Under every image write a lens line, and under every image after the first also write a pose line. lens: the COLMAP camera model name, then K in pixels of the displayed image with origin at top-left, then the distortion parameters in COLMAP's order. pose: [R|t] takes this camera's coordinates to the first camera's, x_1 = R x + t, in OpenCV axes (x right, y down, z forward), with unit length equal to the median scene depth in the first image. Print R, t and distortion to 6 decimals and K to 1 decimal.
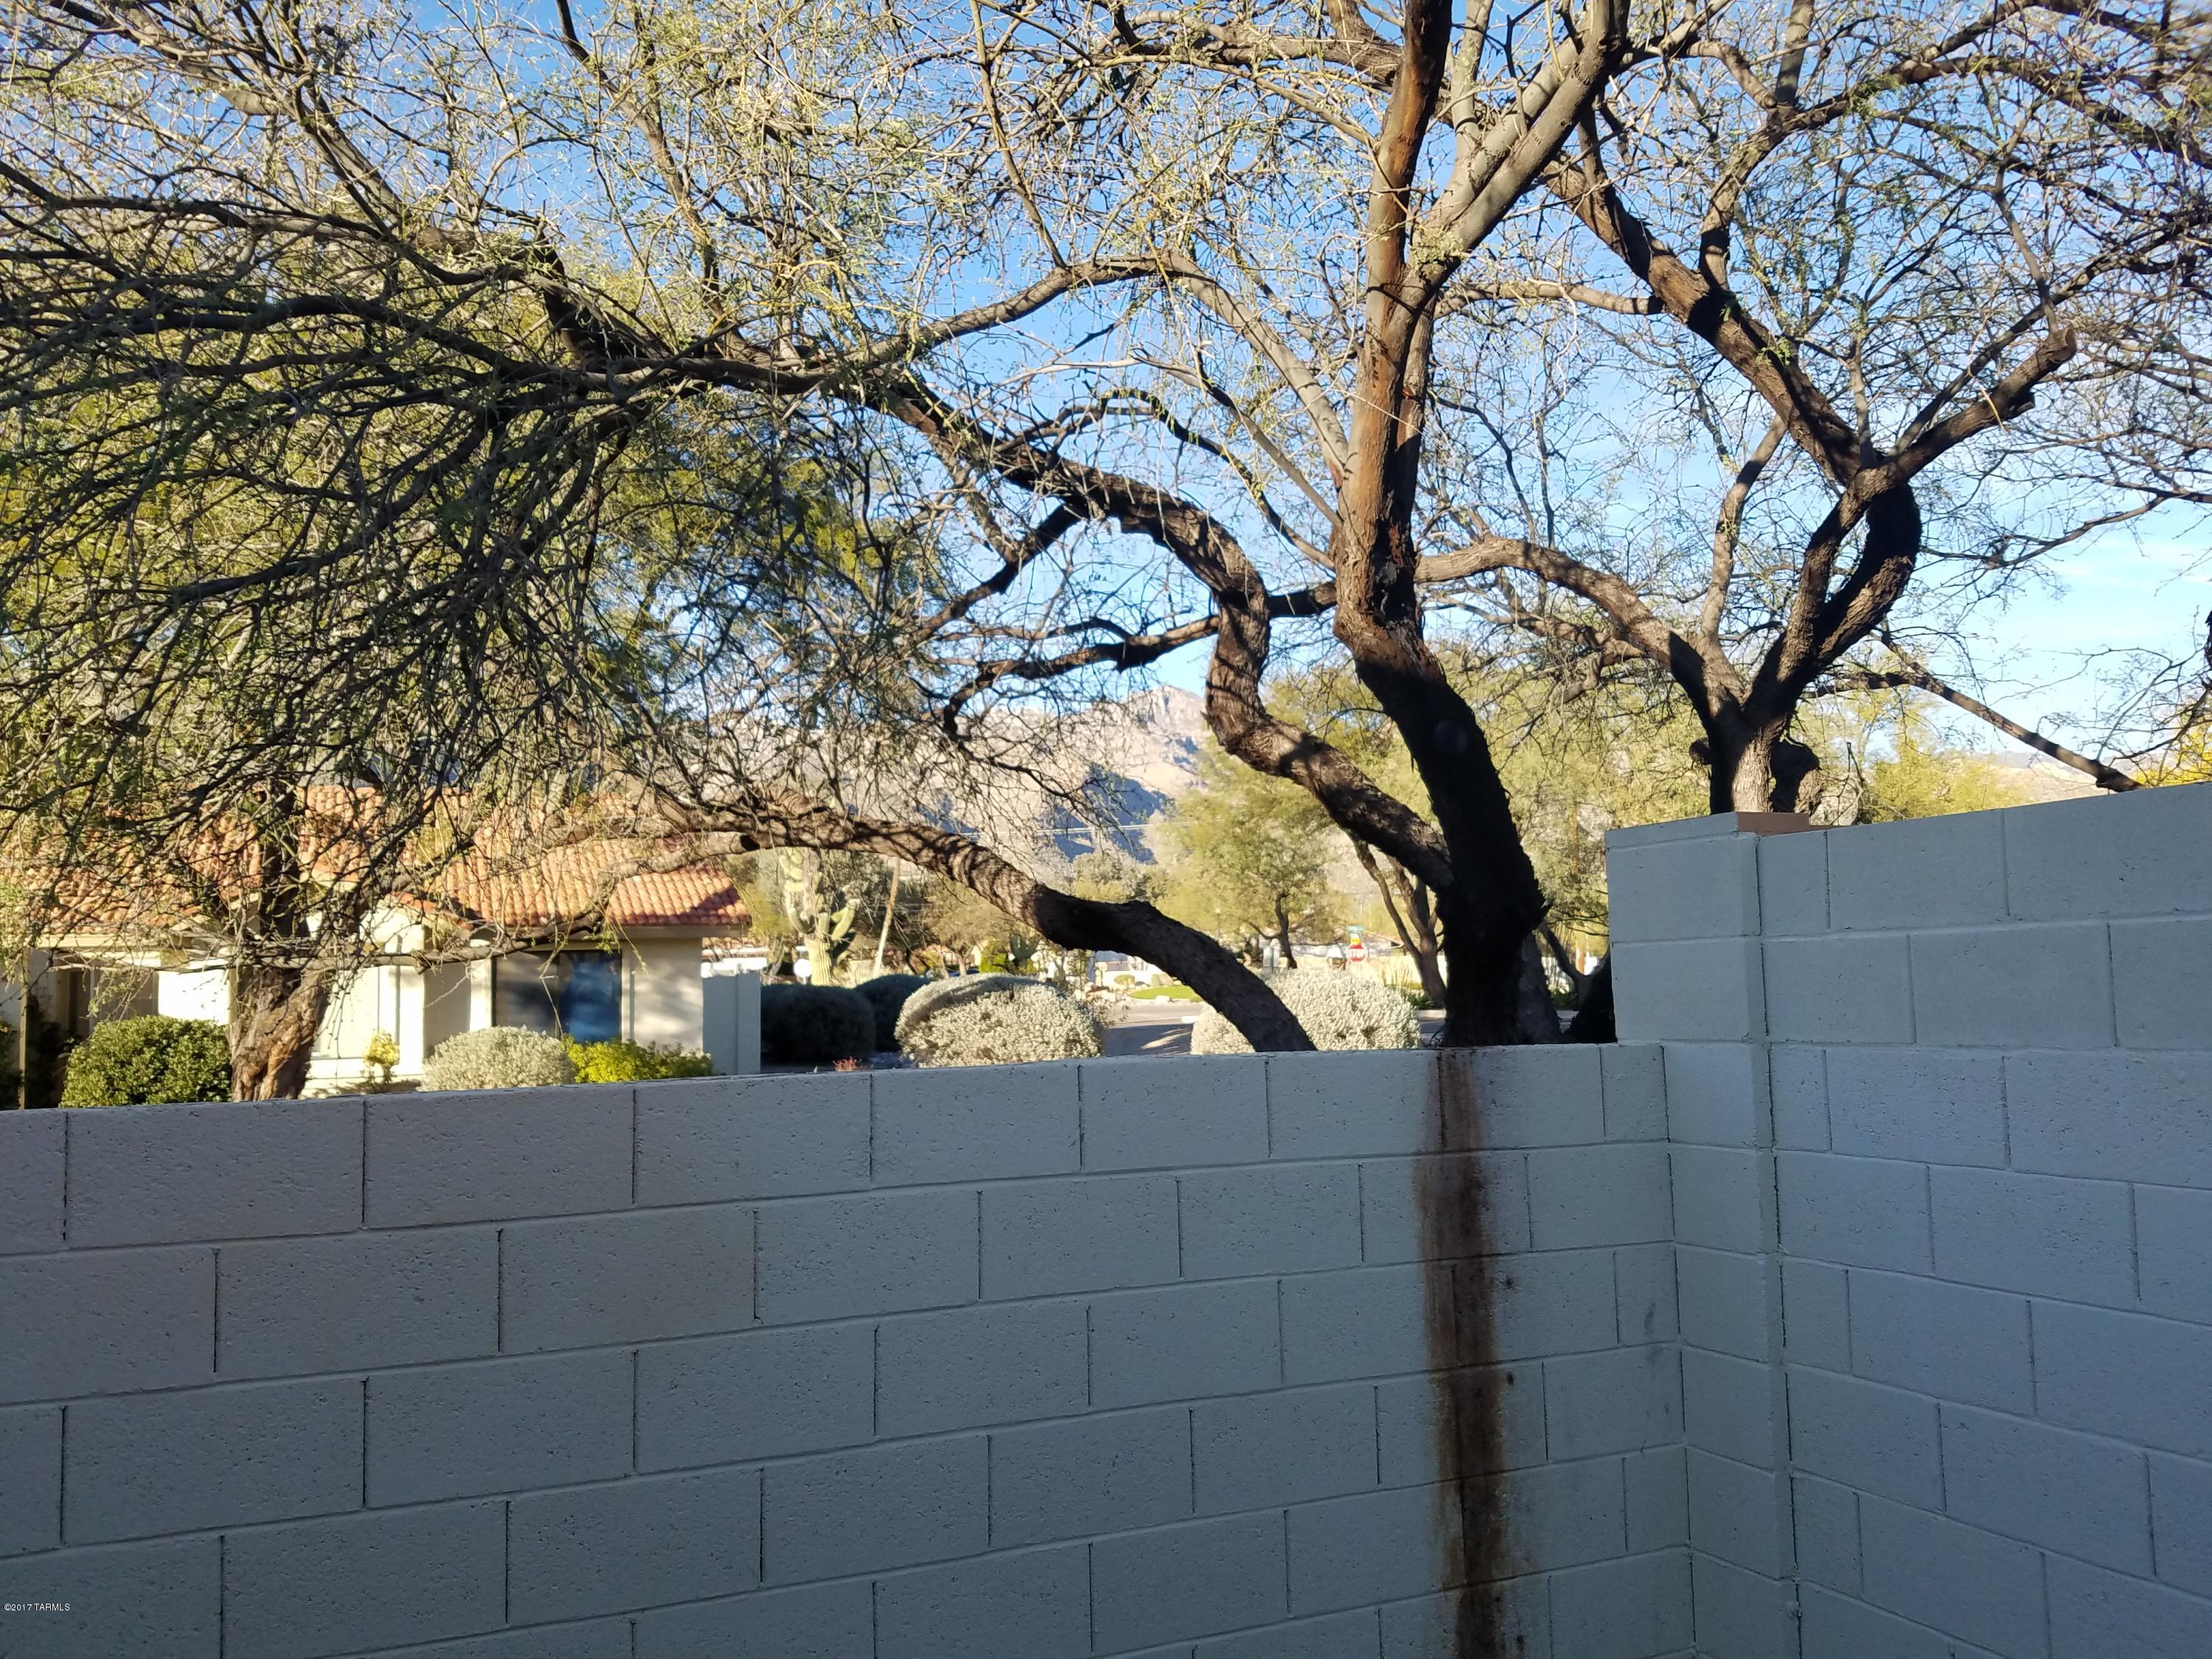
lens RADIAL K [[1718.0, 0, 1085.3], [0, 1718.0, 843.6], [0, 0, 1]] dist [0.294366, -0.544452]
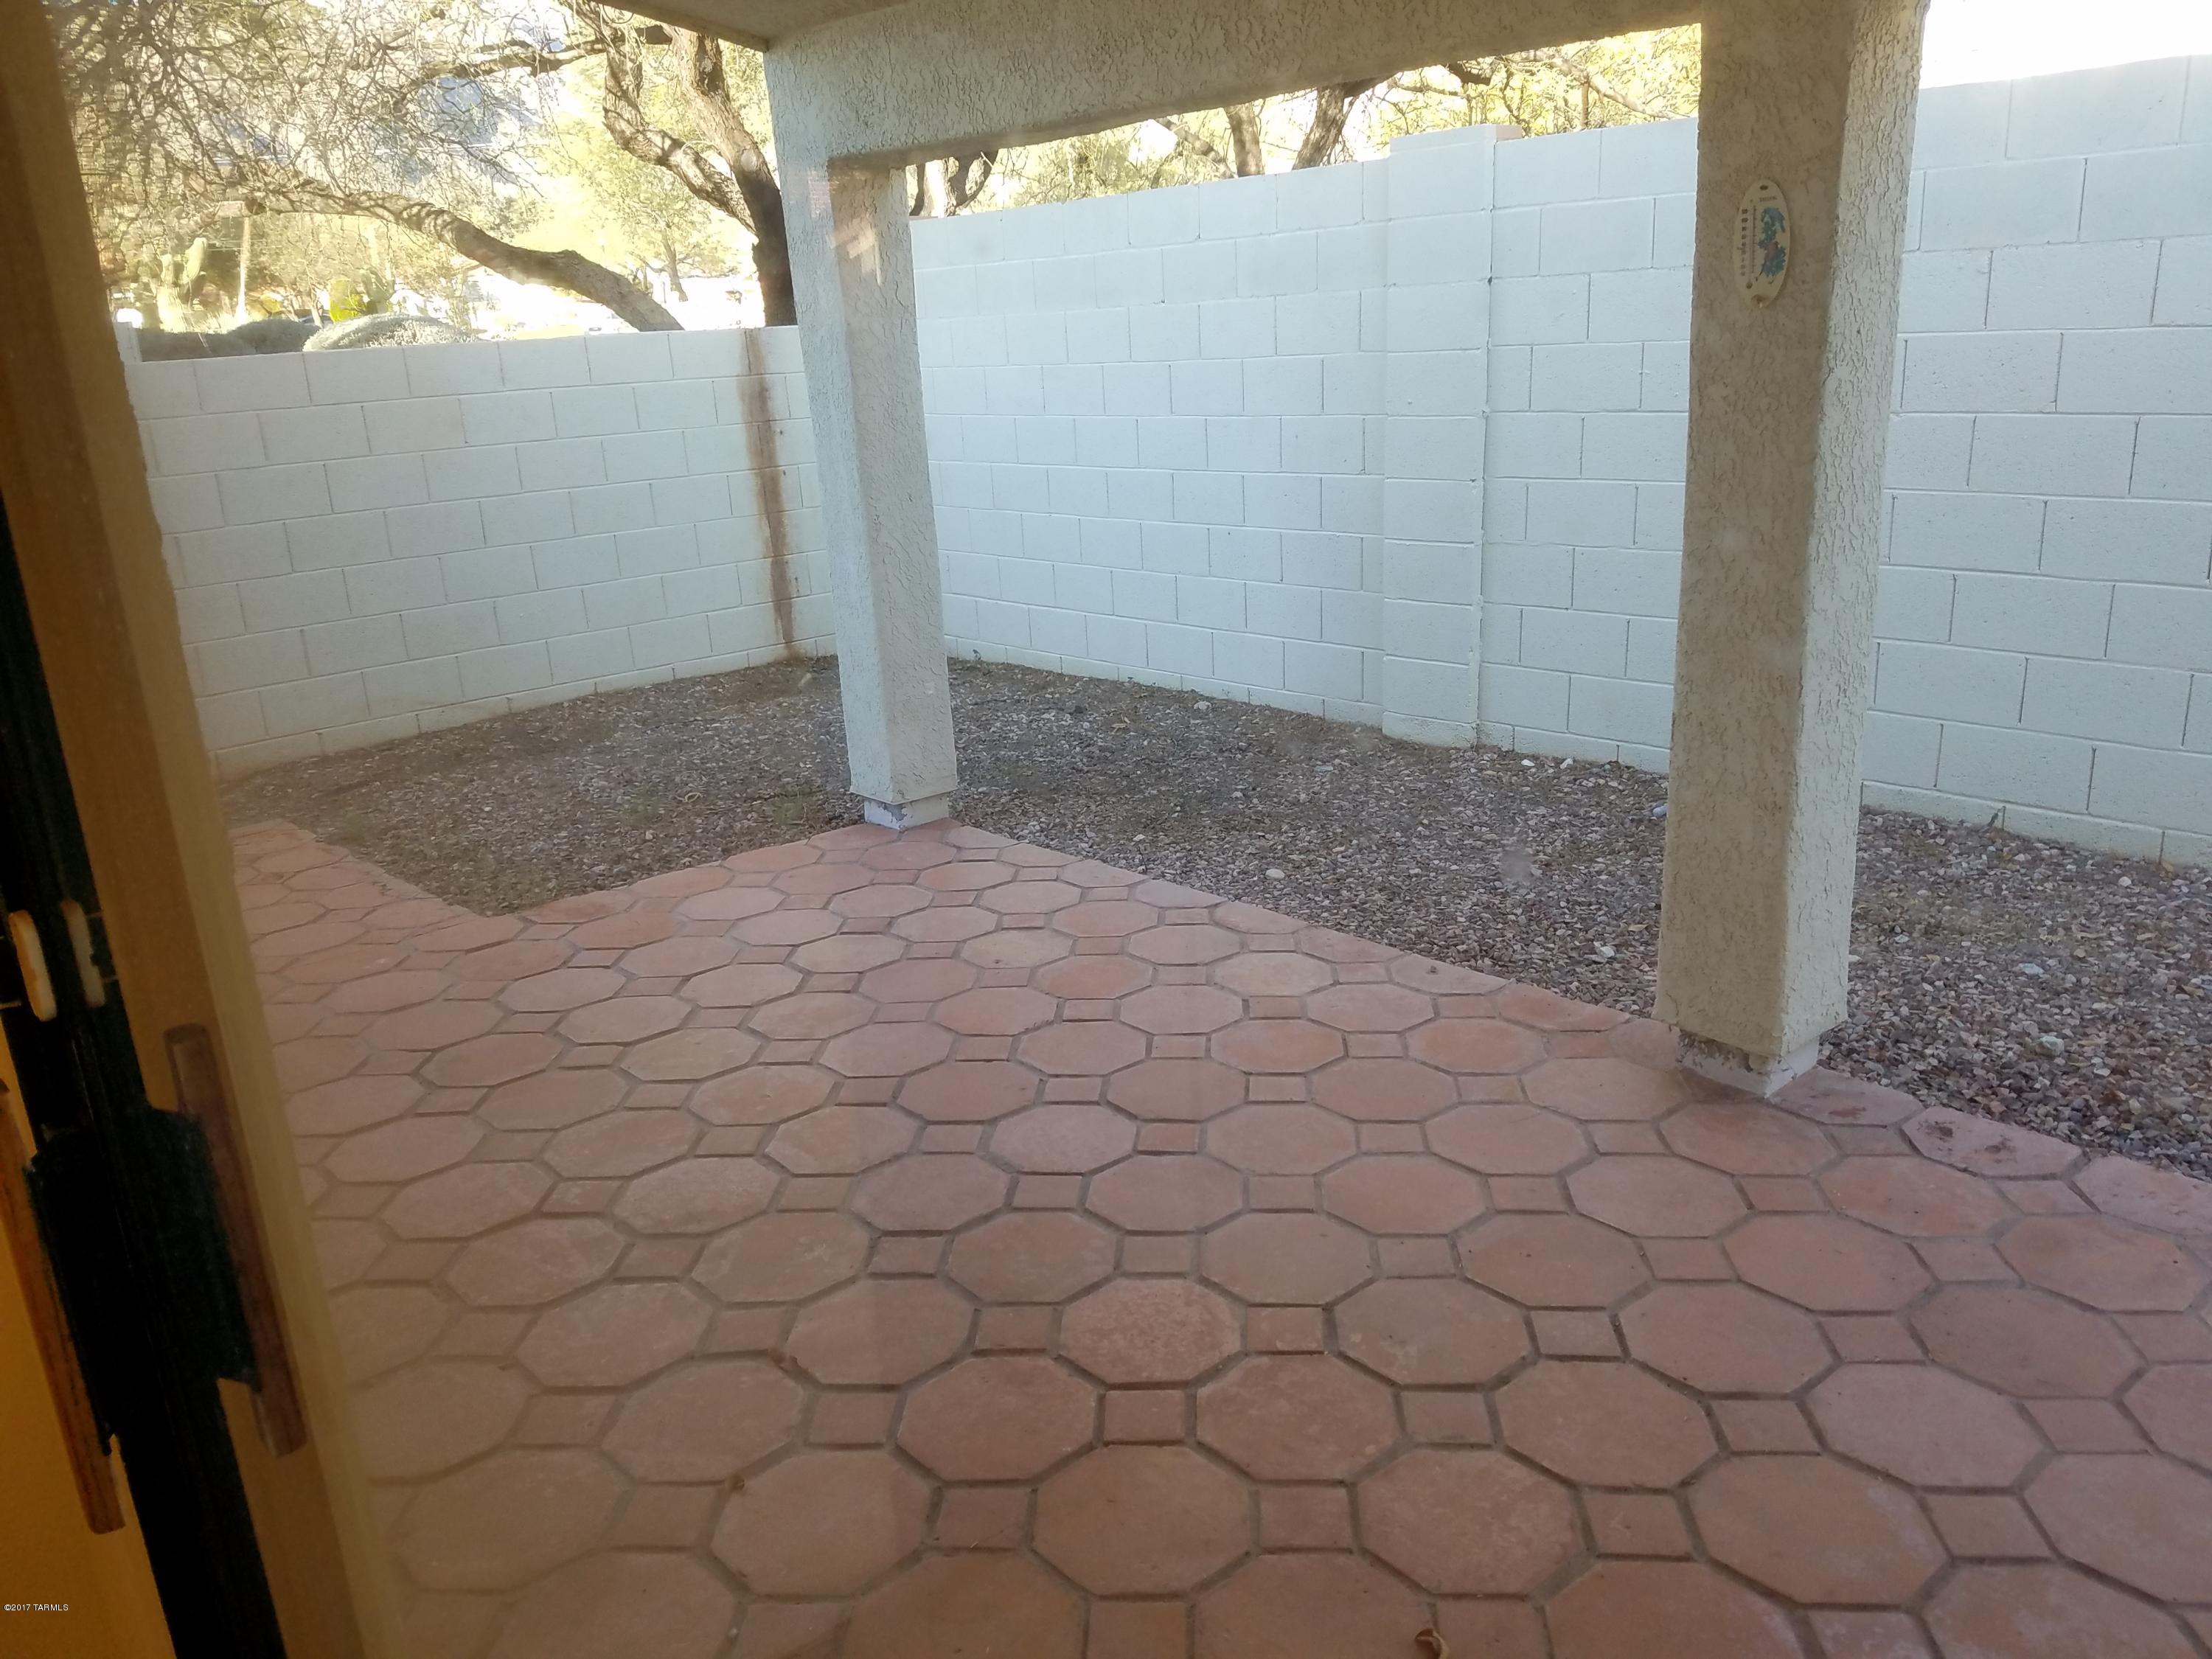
lens RADIAL K [[1718.0, 0, 1085.3], [0, 1718.0, 843.6], [0, 0, 1]] dist [0.294366, -0.544452]
pose [[0.945008, -0.124422, 0.302456, -0.073116], [0.006965, 0.932253, 0.361740, -0.040338], [-0.326974, -0.339740, 0.881853, -0.649664]]
